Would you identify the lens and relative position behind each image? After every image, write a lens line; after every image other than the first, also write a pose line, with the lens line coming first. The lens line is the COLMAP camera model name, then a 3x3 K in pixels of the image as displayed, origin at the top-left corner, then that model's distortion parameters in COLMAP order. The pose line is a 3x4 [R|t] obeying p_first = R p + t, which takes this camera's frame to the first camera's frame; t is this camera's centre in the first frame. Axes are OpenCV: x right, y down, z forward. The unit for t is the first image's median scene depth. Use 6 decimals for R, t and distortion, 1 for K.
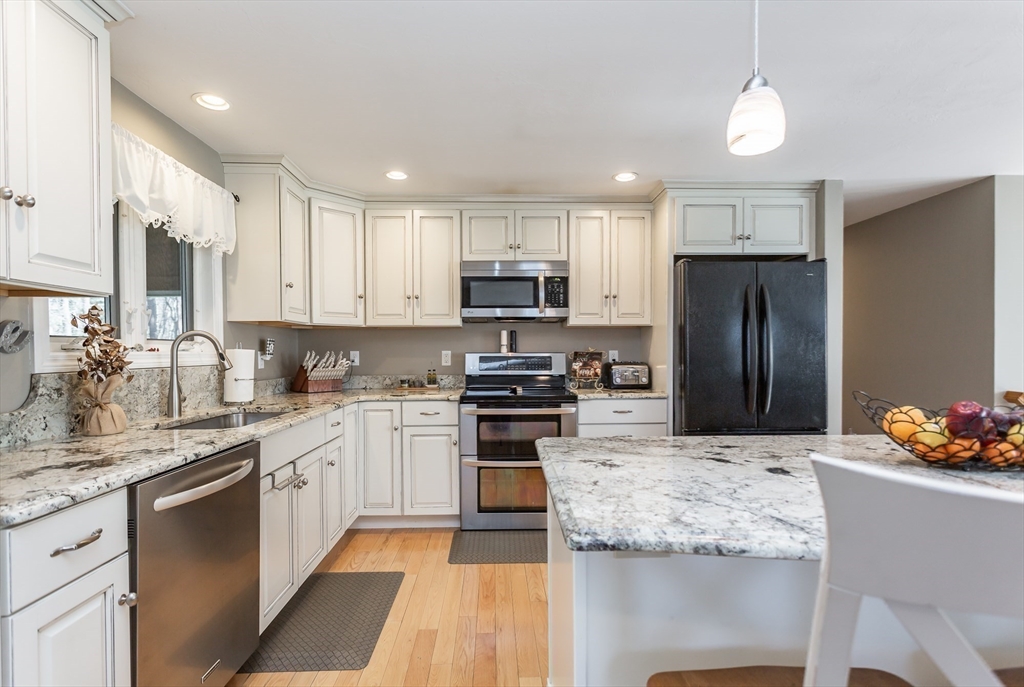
lens RADIAL K [[483.3, 0, 506.0], [0, 483.3, 352.4], [0, 0, 1]] dist [0.003497, 0.000641]
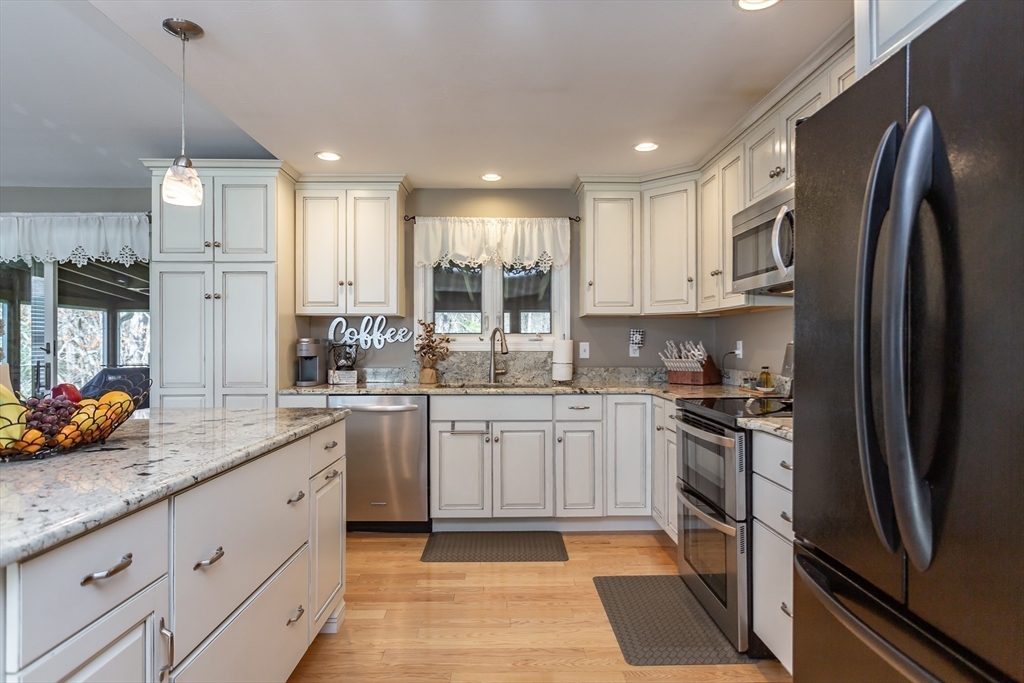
lens RADIAL K [[589.5, 0, 512.0], [0, 589.5, 341.5], [0, 0, 1]] dist [-0.012100, 0.014084]
pose [[-0.000658, 0.001904, -0.999998, 0.828458], [-0.002175, 0.999996, 0.001906, -0.003745], [0.999997, 0.002176, -0.000654, 0.714271]]
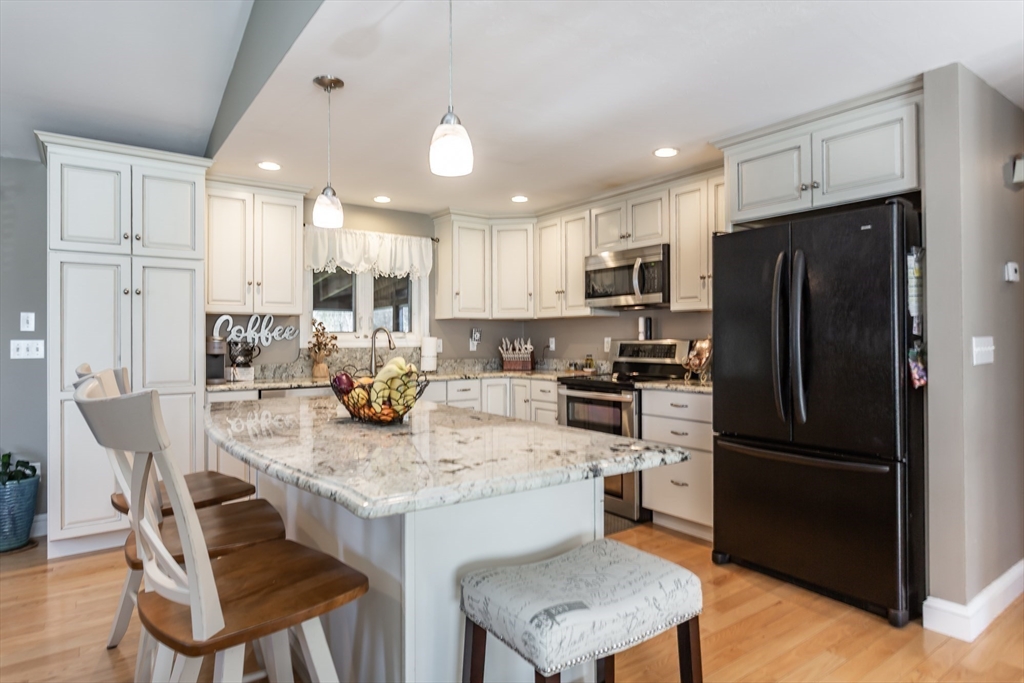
lens RADIAL K [[586.4, 0, 514.4], [0, 586.4, 334.7], [0, 0, 1]] dist [-0.002791, -0.000295]
pose [[0.573779, -0.003276, -0.819004, 0.963512], [-0.001129, 0.999988, -0.004792, -0.004773], [0.819009, 0.003674, 0.573768, 0.110226]]
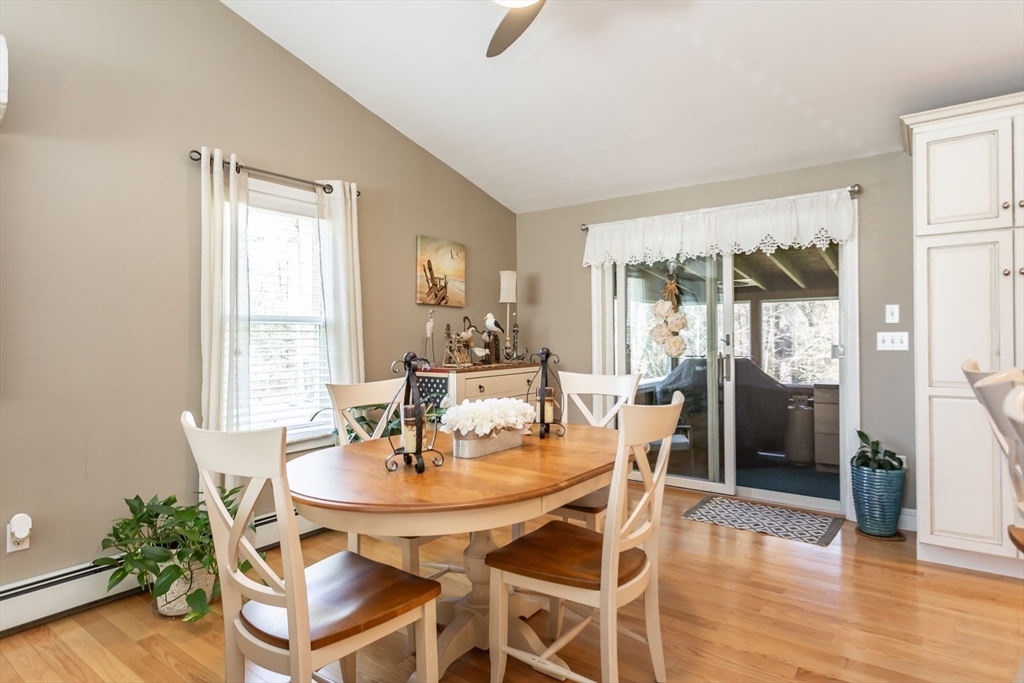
lens RADIAL K [[571.1, 0, 509.5], [0, 571.1, 337.3], [0, 0, 1]] dist [0.005084, 0.001382]
pose [[-0.611108, 0.010754, -0.791474, 0.834843], [0.009666, 0.999935, 0.006123, -0.002640], [0.791488, -0.003909, -0.611172, 0.079178]]
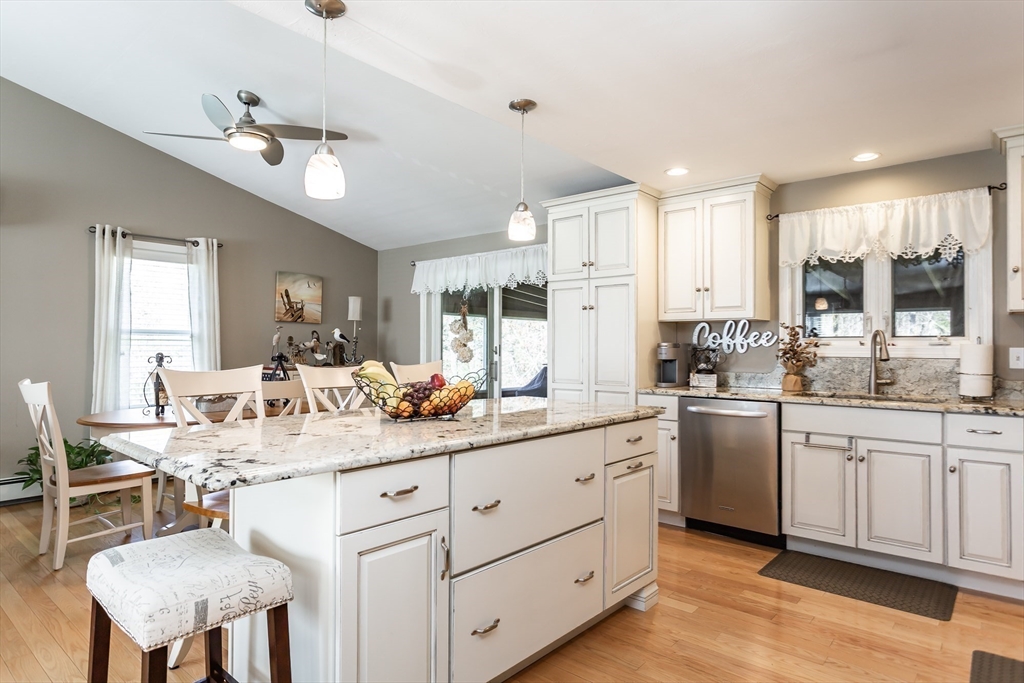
lens RADIAL K [[589.5, 0, 512.0], [0, 589.5, 341.5], [0, 0, 1]] dist [-0.012100, 0.014084]
pose [[-0.665134, -0.004066, -0.746713, 0.818875], [-0.002341, 0.999992, -0.003360, -0.004714], [0.746720, -0.000487, -0.665138, 0.899794]]
